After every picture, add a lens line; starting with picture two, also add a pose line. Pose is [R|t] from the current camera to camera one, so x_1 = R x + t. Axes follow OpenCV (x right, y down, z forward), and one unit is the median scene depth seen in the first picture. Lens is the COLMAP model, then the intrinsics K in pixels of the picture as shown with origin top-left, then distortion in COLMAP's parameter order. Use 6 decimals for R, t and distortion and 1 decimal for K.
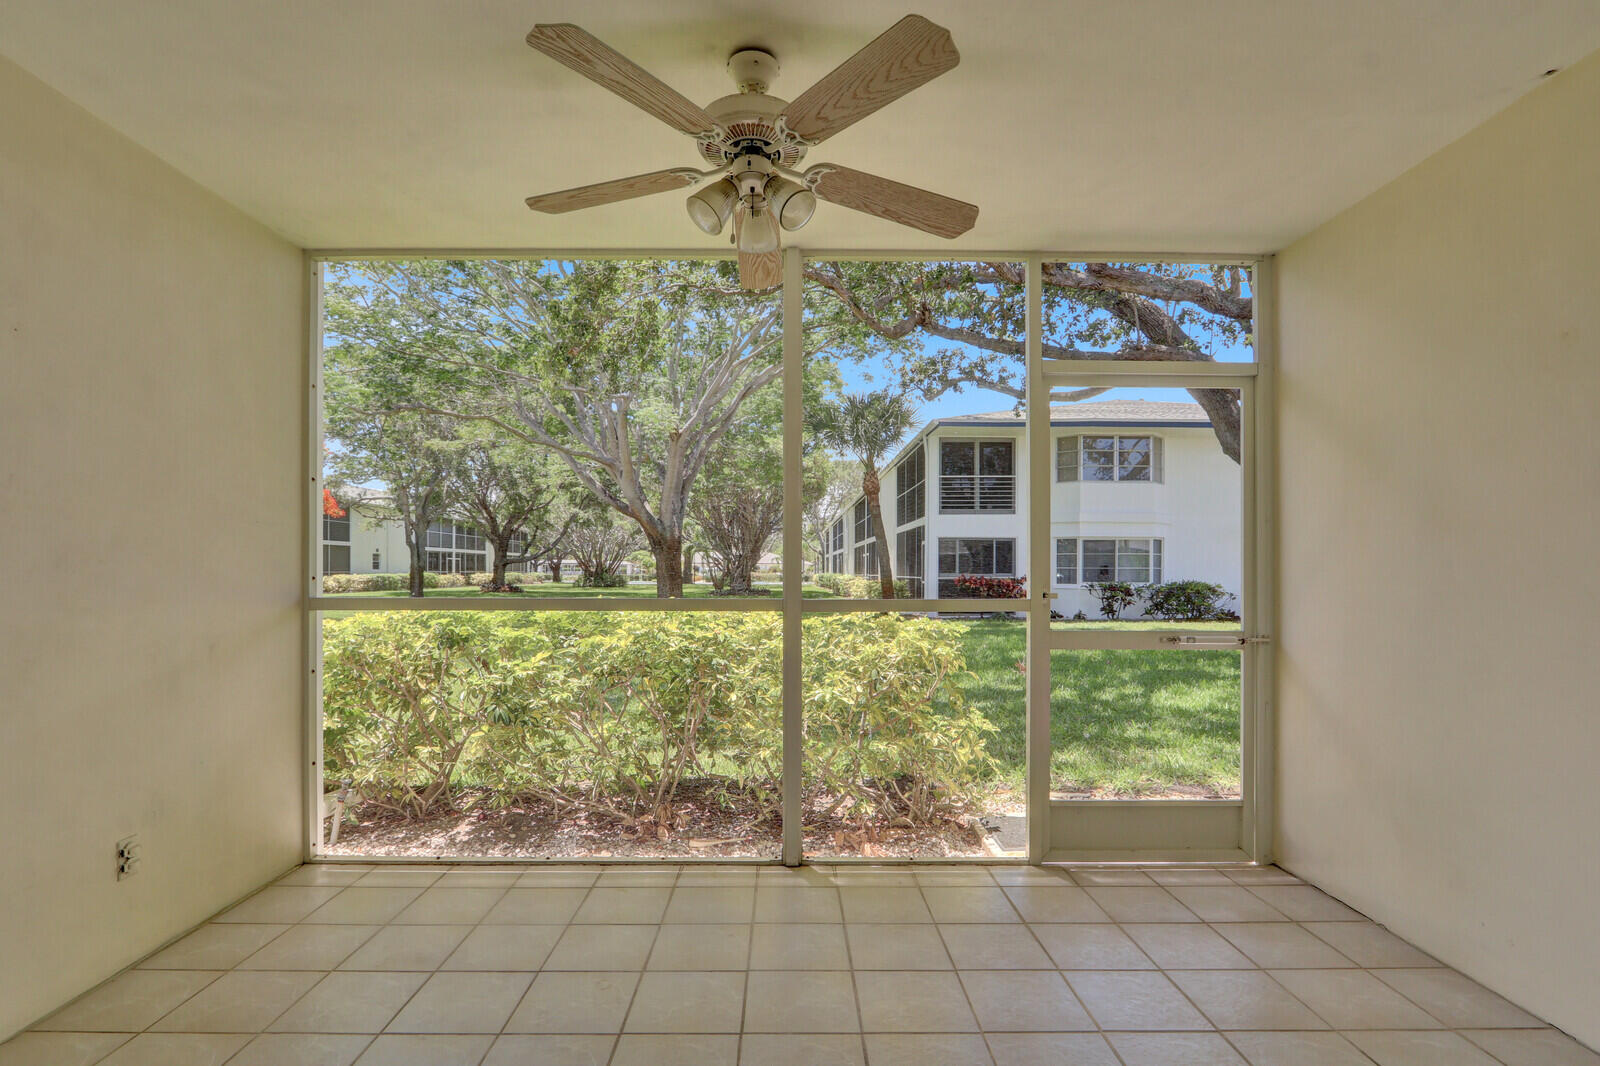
lens RADIAL K [[761.3, 0, 795.1], [0, 761.3, 575.4], [0, 0, 1]] dist [-0.002631, 0.000216]
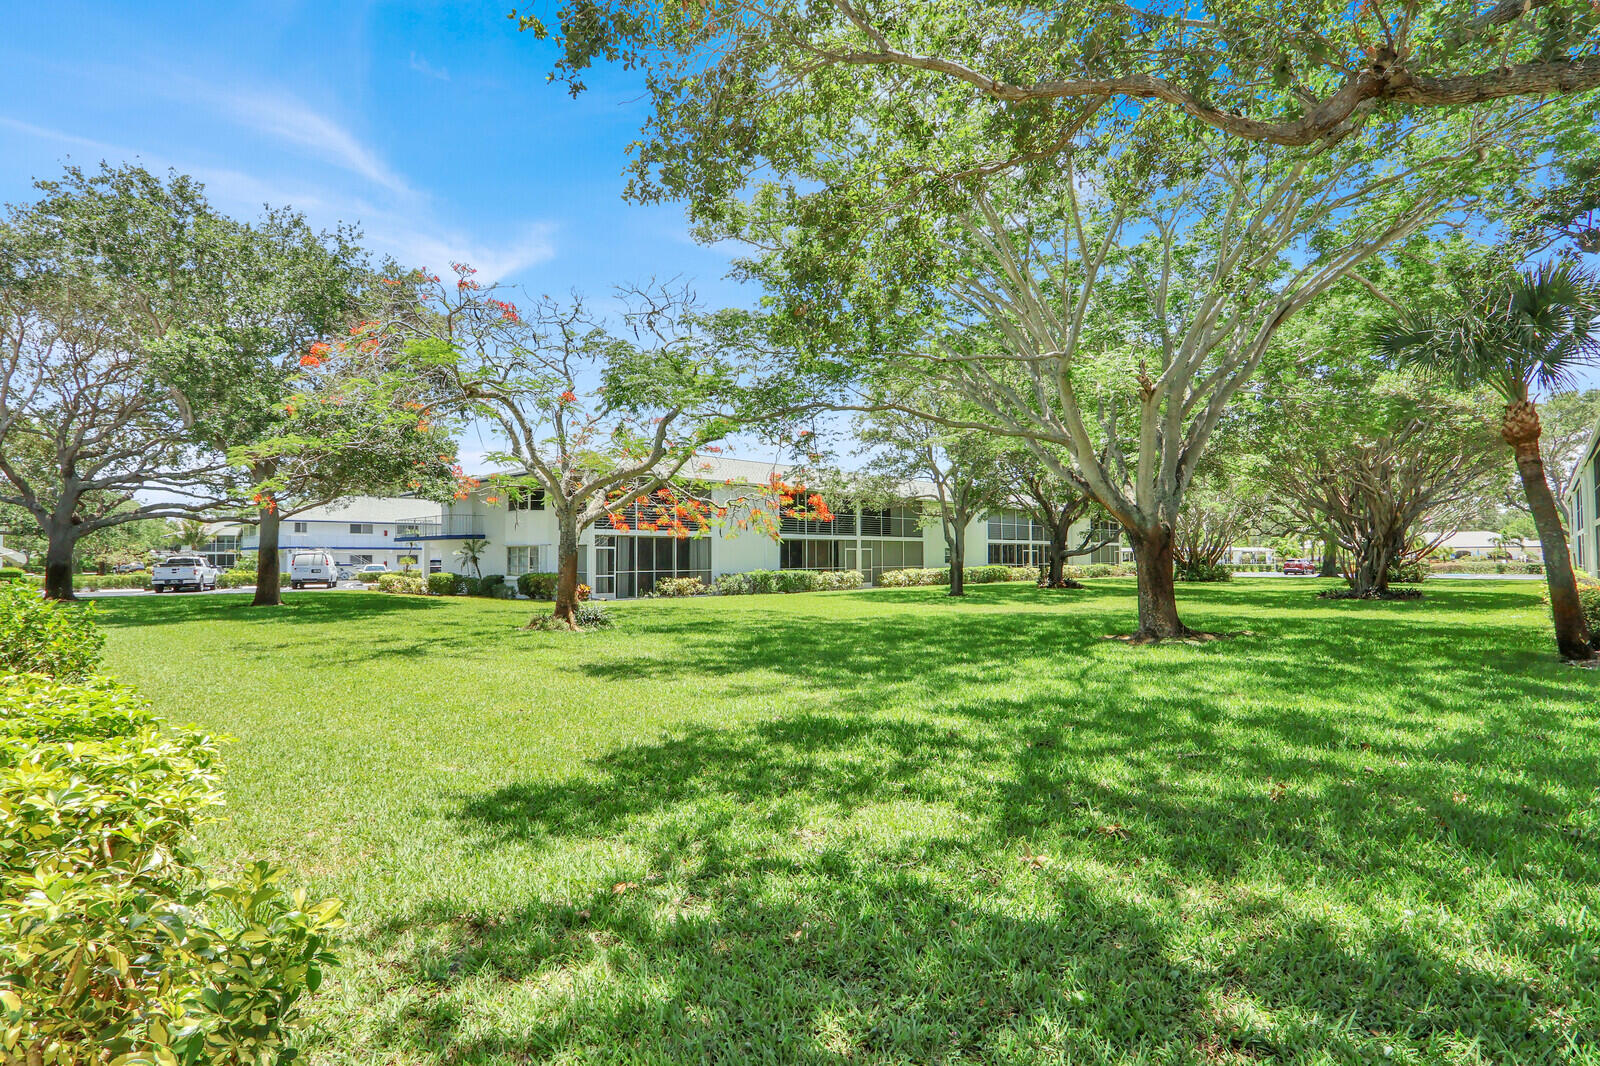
lens RADIAL K [[780.2, 0, 795.4], [0, 780.2, 565.5], [0, 0, 1]] dist [-0.014184, 0.000385]
pose [[0.702245, -0.000333, -0.711935, 0.128810], [0.003398, 0.999990, 0.002884, -0.017893], [0.711927, -0.004444, 0.702240, 0.207913]]
